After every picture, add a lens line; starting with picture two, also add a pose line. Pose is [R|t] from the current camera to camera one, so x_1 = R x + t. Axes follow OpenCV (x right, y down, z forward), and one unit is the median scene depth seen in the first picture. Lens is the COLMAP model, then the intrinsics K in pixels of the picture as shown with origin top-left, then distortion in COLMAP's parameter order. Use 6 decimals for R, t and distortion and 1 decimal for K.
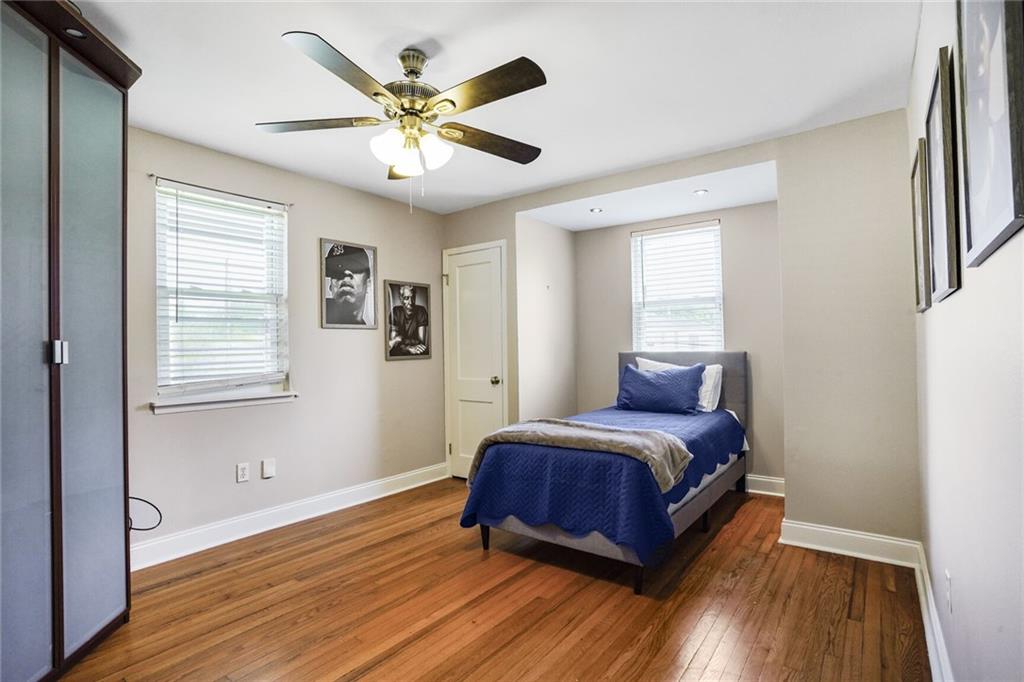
lens RADIAL K [[492.6, 0, 512.8], [0, 492.6, 343.1], [0, 0, 1]] dist [-0.041528, 0.006268]
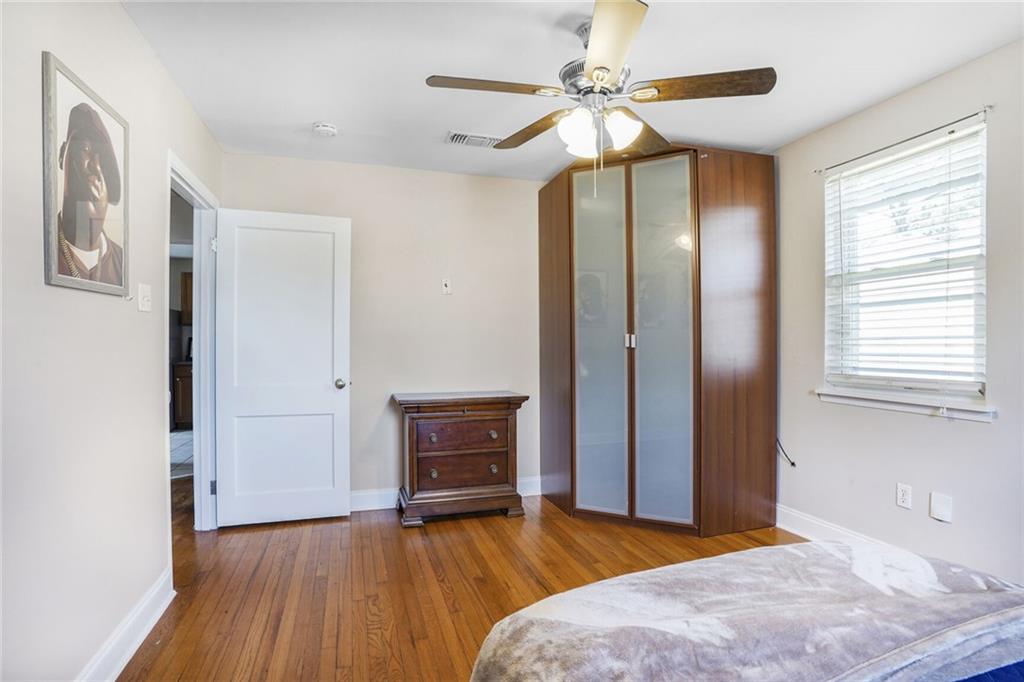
lens RADIAL K [[492.6, 0, 510.4], [0, 492.6, 339.6], [0, 0, 1]] dist [-0.041528, 0.006268]
pose [[-0.565923, 0.008849, -0.824411, 0.419846], [0.012224, 0.999923, 0.002342, 0.005121], [0.824368, -0.008752, -0.565987, 0.887883]]
